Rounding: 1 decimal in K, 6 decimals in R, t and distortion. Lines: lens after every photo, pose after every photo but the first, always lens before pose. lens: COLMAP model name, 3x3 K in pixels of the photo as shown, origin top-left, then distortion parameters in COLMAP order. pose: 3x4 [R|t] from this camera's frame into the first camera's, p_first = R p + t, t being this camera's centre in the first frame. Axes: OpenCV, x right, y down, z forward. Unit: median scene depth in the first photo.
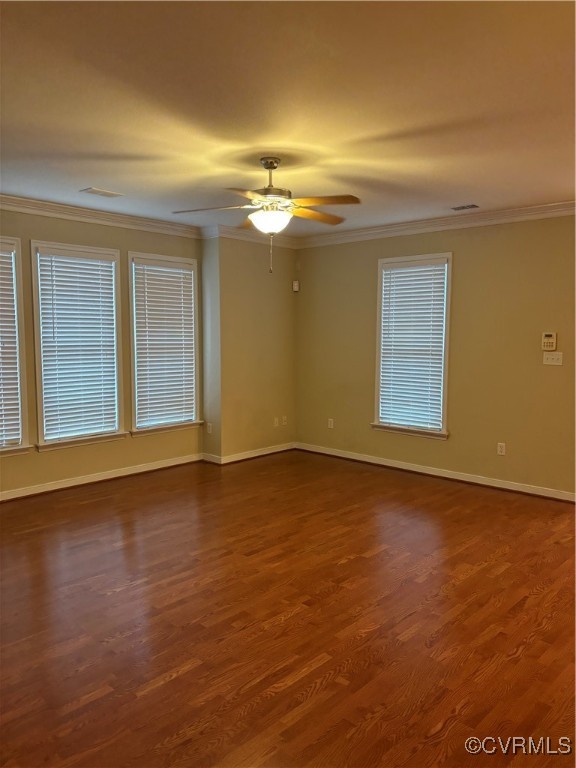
lens RADIAL K [[582.1, 0, 290.4], [0, 582.1, 385.2], [0, 0, 1]] dist [0.009991, 0.004395]
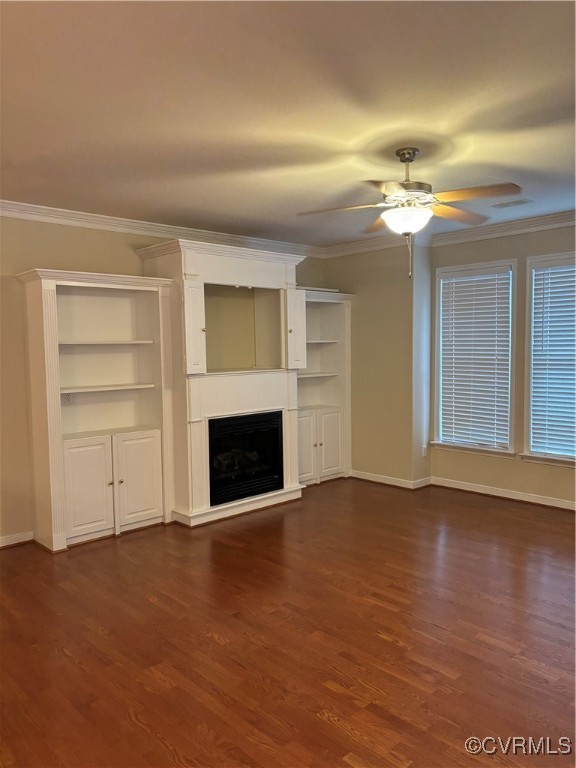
lens RADIAL K [[582.1, 0, 290.4], [0, 582.1, 385.2], [0, 0, 1]] dist [0.009991, 0.004395]
pose [[-0.066605, 0.065047, -0.995657, 0.688098], [-0.085798, 0.993803, 0.070665, -0.063410], [0.994084, 0.090132, -0.060611, 0.712555]]
